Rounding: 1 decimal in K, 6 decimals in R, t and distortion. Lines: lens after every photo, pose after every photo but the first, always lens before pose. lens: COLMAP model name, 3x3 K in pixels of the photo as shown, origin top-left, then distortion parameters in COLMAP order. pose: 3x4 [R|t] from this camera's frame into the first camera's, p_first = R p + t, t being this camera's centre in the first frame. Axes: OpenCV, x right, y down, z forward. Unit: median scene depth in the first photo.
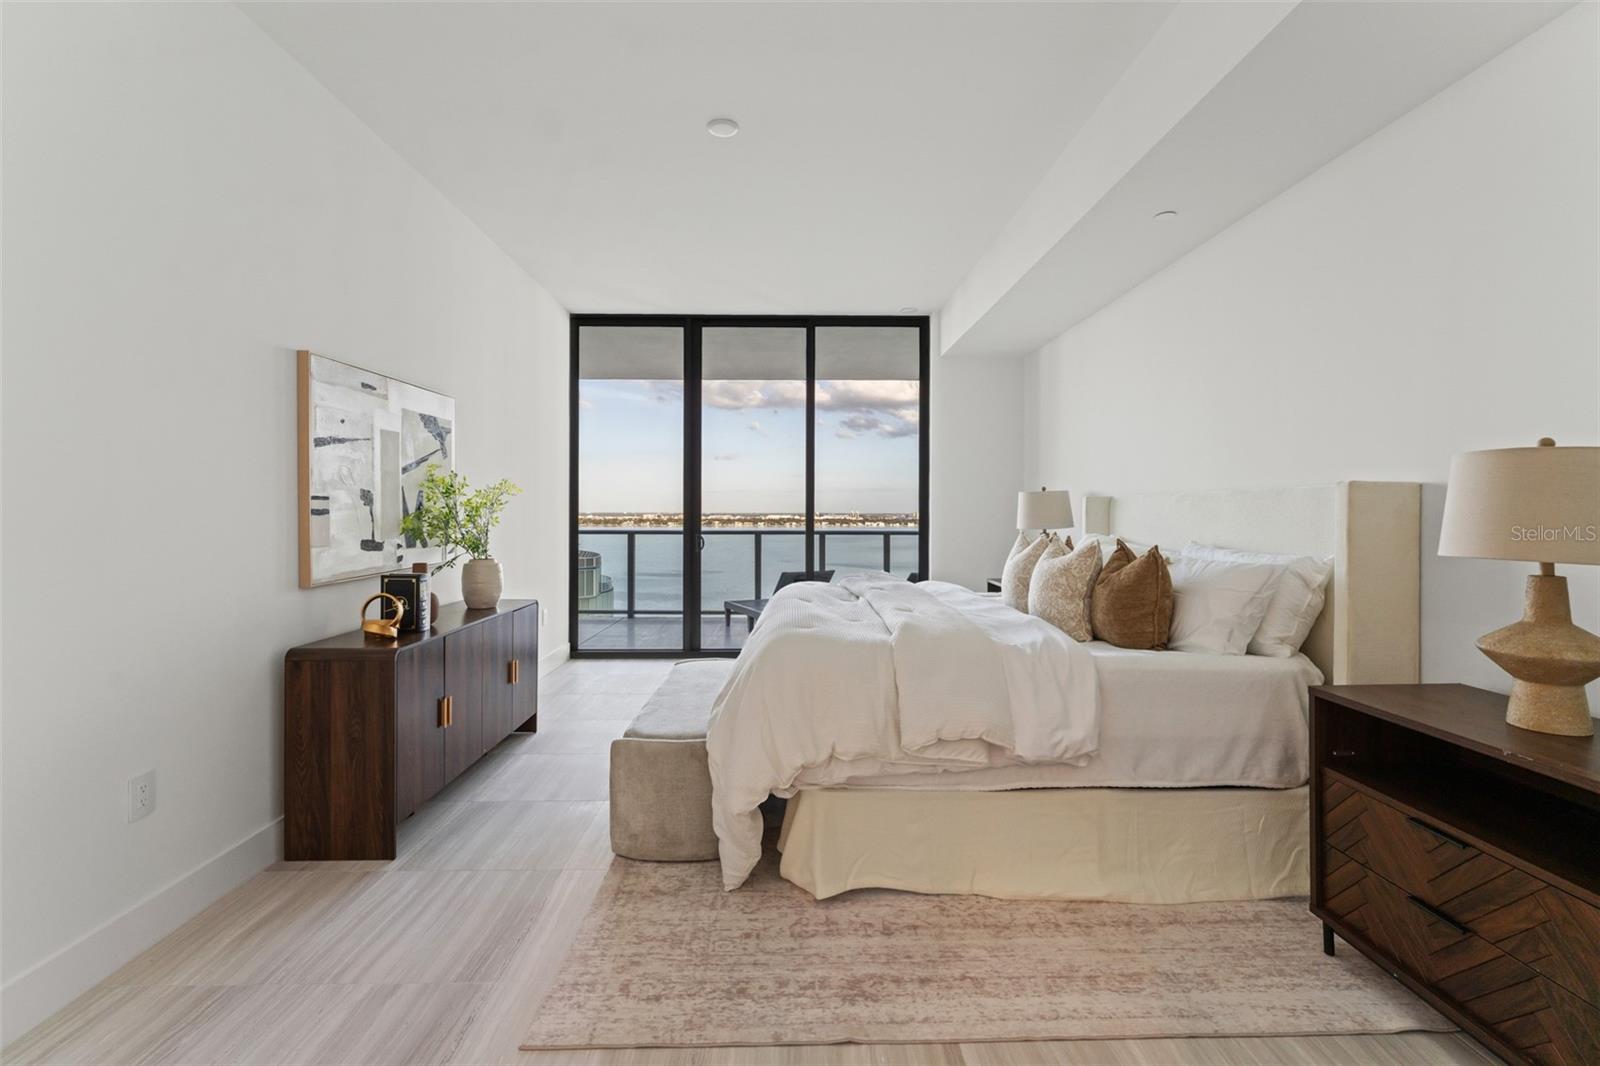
lens RADIAL K [[711.0, 0, 804.7], [0, 711.0, 512.4], [0, 0, 1]] dist [-0.000978, -0.000384]
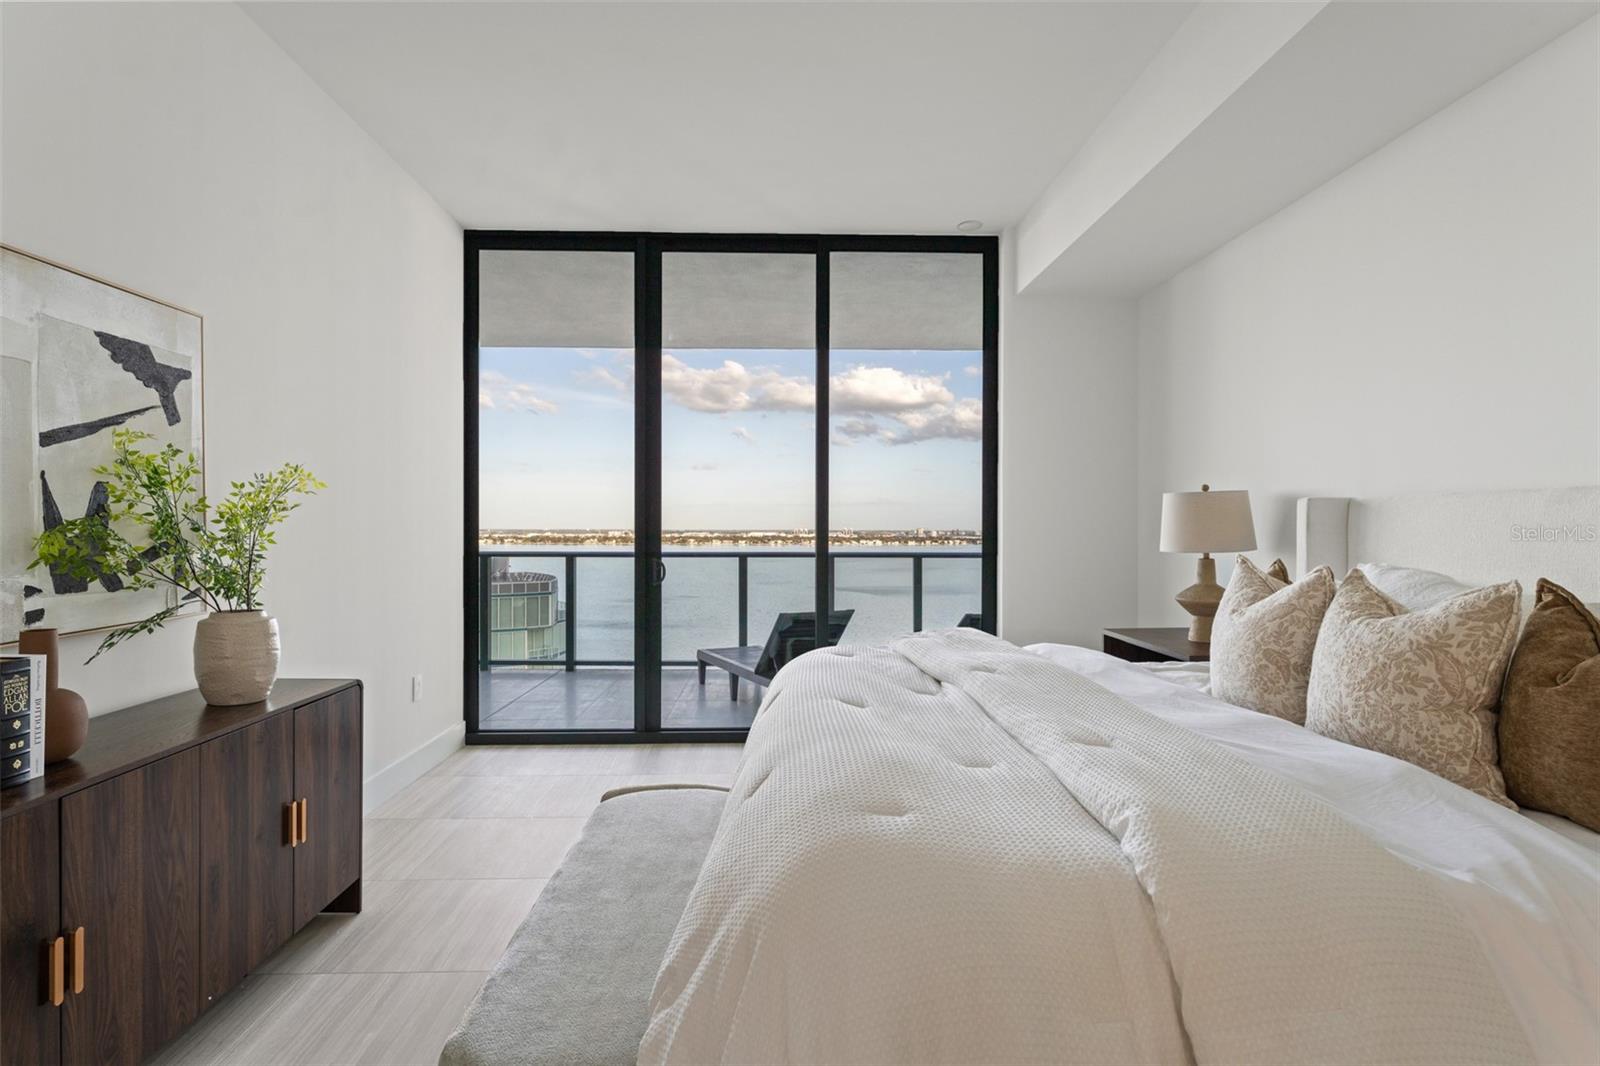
lens RADIAL K [[803.6, 0, 798.0], [0, 803.6, 535.7], [0, 0, 1]] dist [0.000995, 0.000094]
pose [[0.999967, -0.000346, 0.008076, -0.037060], [0.000280, 0.999967, 0.008090, 0.004131], [-0.008079, -0.008087, 0.999935, 0.402779]]
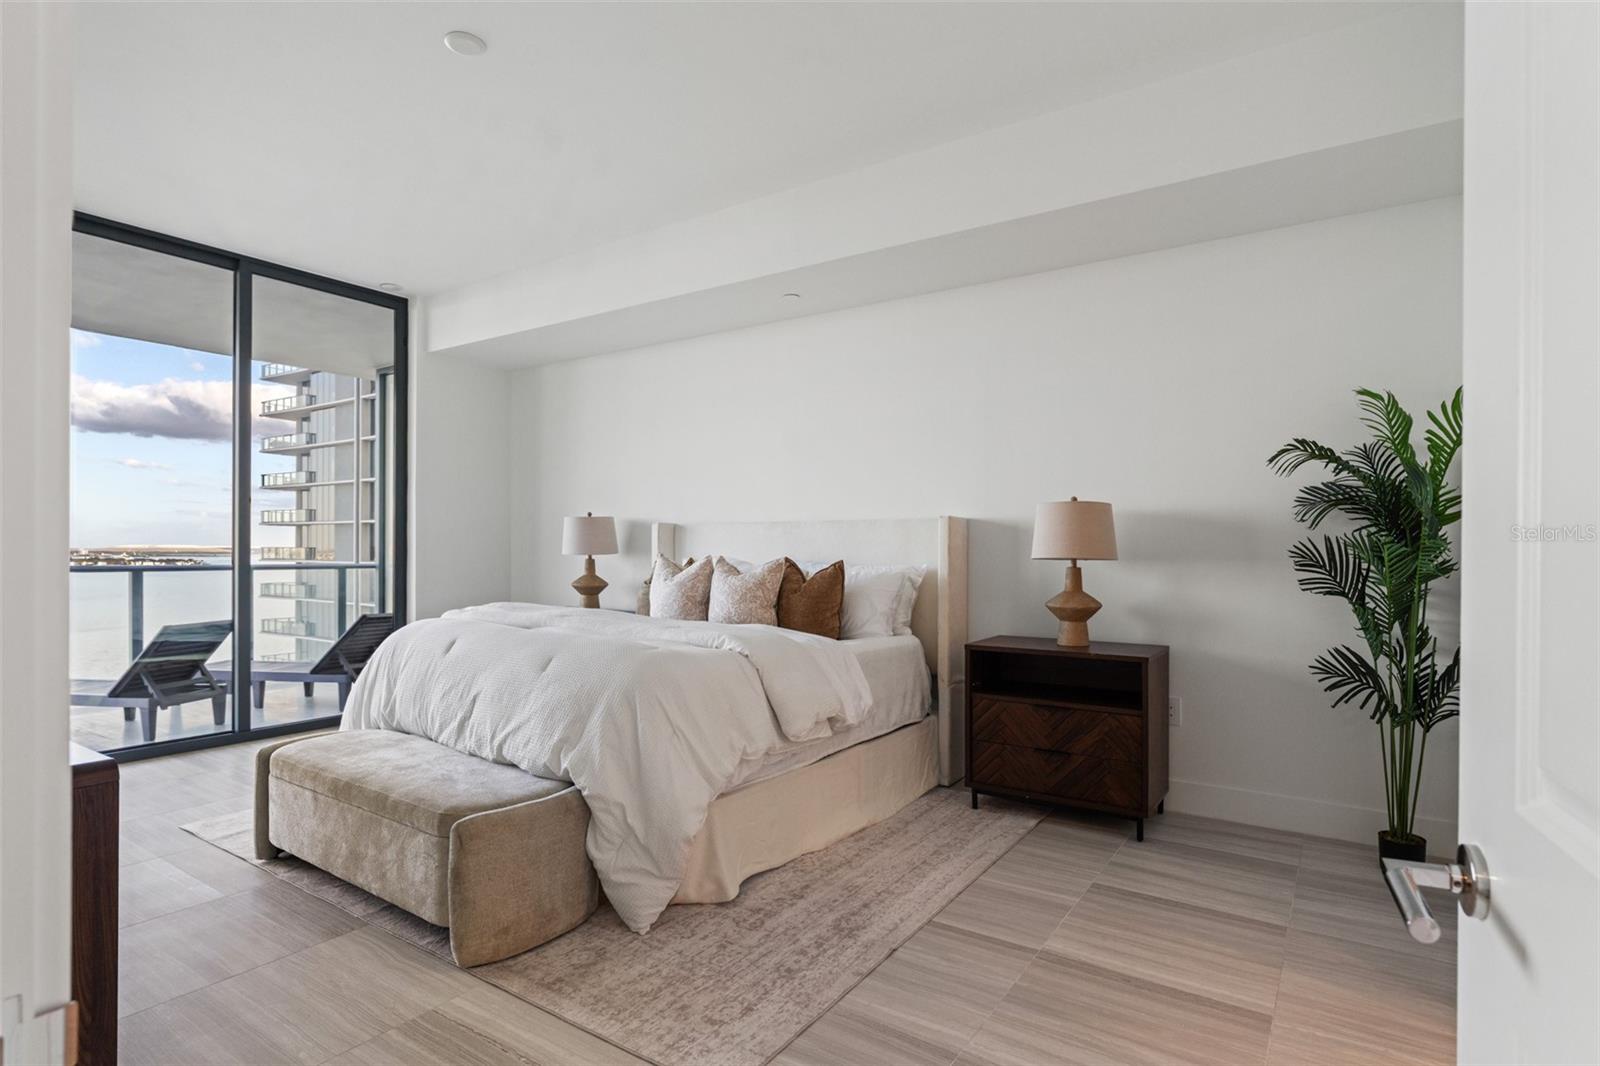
lens RADIAL K [[809.1, 0, 797.6], [0, 809.1, 551.5], [0, 0, 1]] dist [0.001733, 0.000259]
pose [[0.582257, 0.000068, 0.813005, -0.559067], [-0.003816, 0.999989, 0.002649, 0.019724], [-0.812996, -0.004645, 0.582251, 0.147252]]
